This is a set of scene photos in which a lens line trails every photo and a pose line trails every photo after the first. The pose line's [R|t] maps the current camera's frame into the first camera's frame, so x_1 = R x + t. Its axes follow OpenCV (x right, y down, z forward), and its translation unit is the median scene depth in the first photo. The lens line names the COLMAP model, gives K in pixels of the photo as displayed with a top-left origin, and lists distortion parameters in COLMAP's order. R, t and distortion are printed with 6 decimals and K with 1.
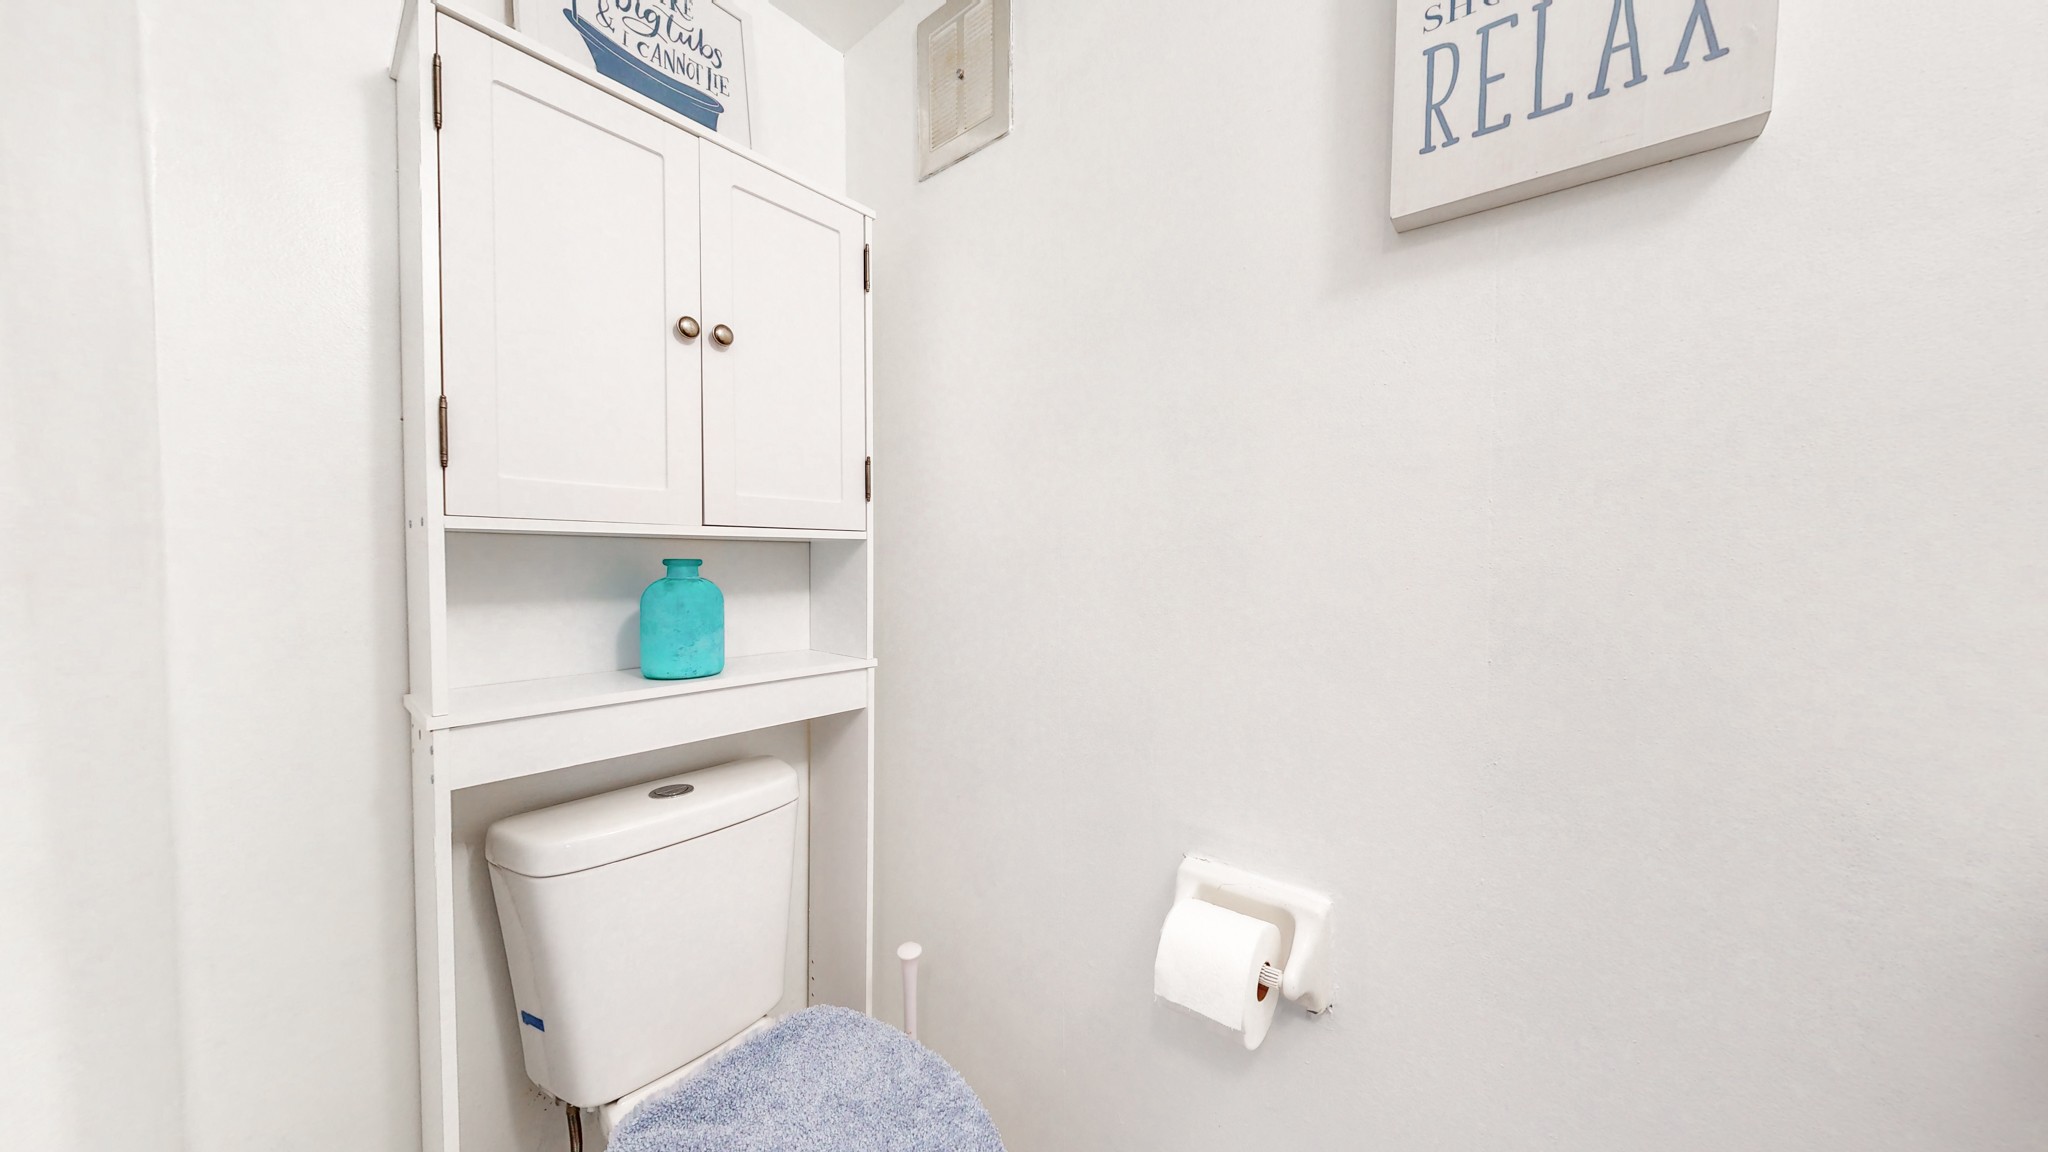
lens RADIAL K [[754.5, 0, 1013.0], [0, 754.5, 578.8], [0, 0, 1]] dist [-0.000219, -0.000247]
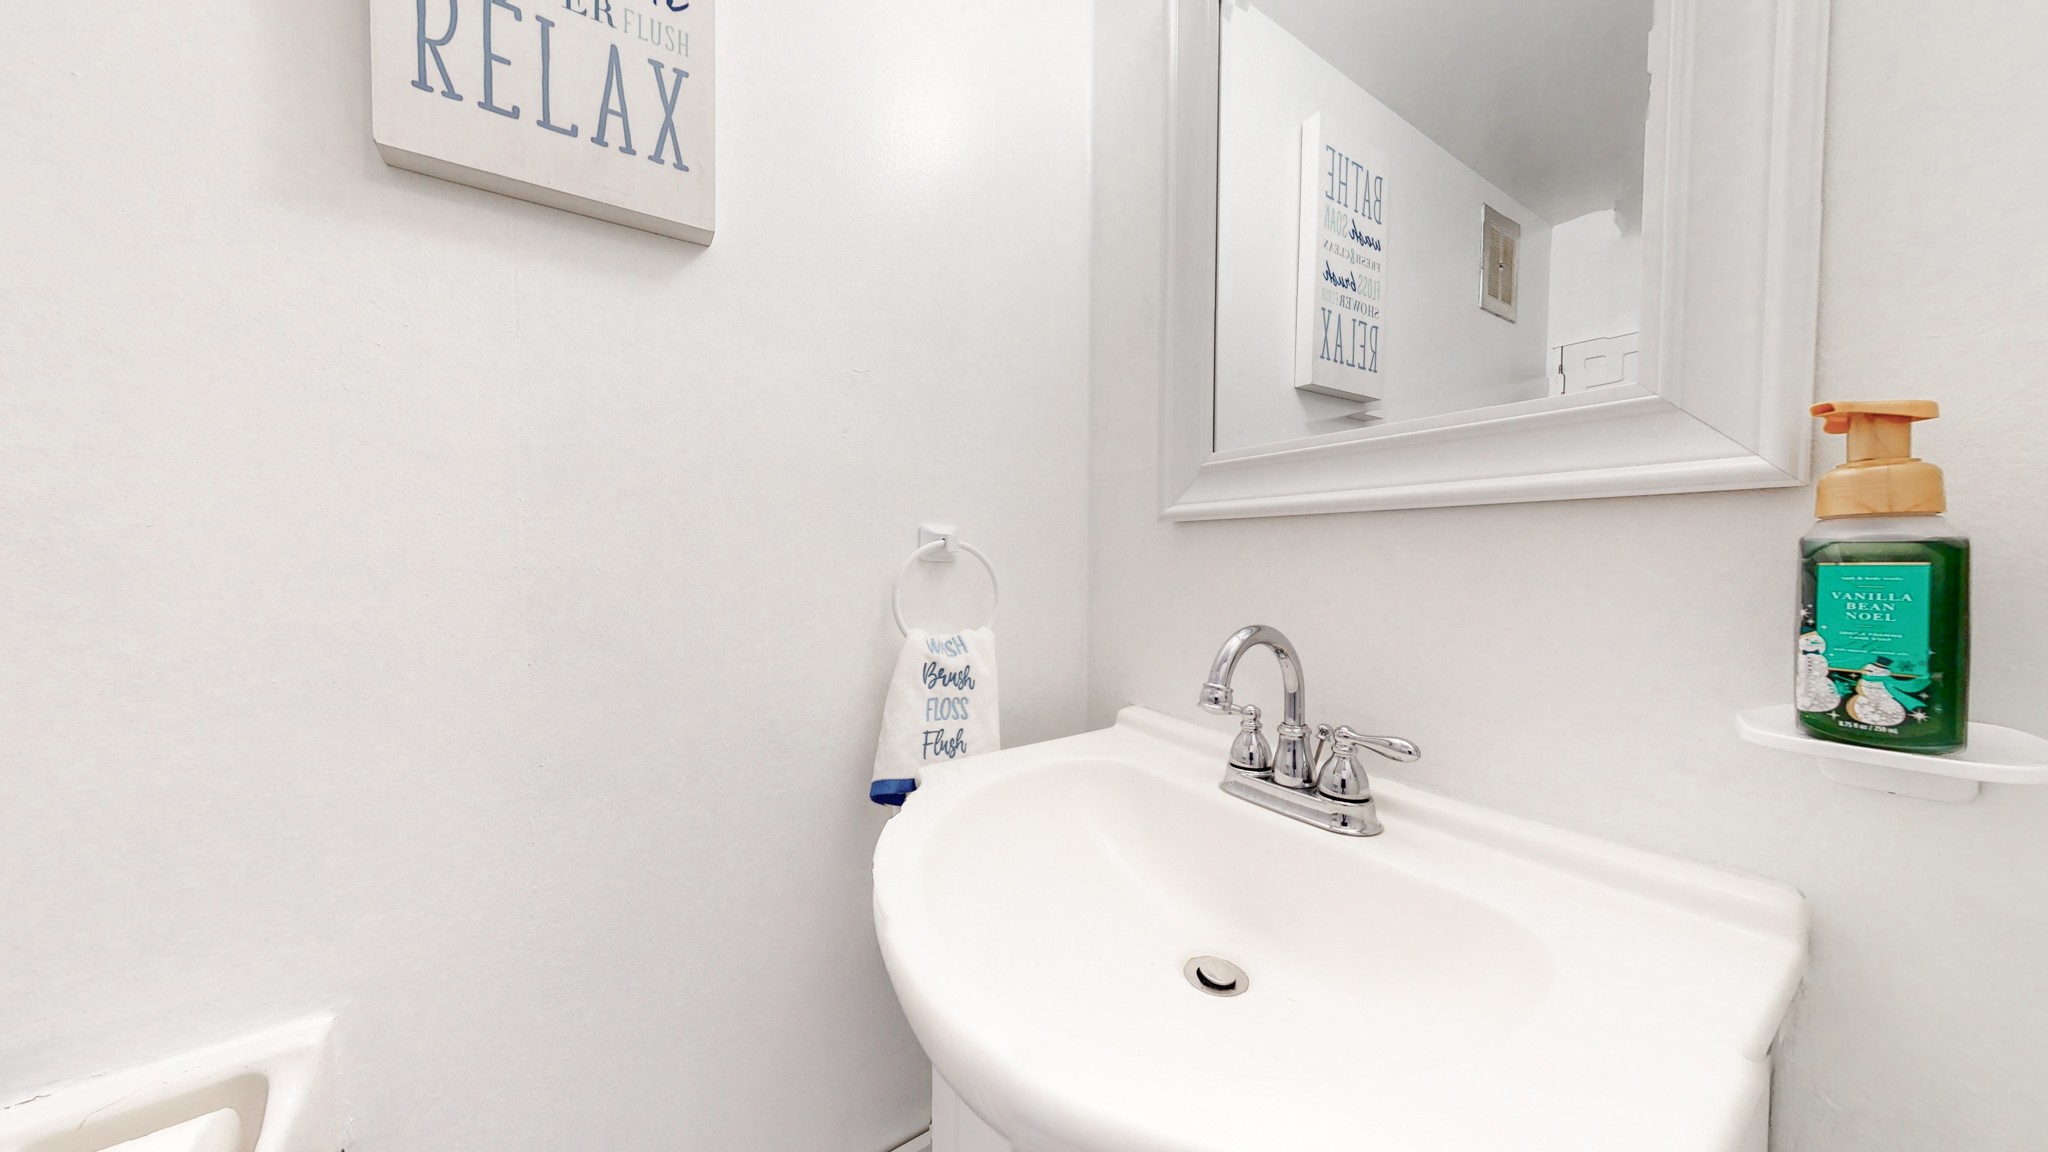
lens RADIAL K [[754.5, 0, 1013.0], [0, 754.5, 578.8], [0, 0, 1]] dist [-0.000219, -0.000247]
pose [[0.123949, -0.031550, 0.991787, -0.257903], [0.033193, 0.999067, 0.027634, -0.006737], [-0.991733, 0.029495, 0.124880, 0.253727]]
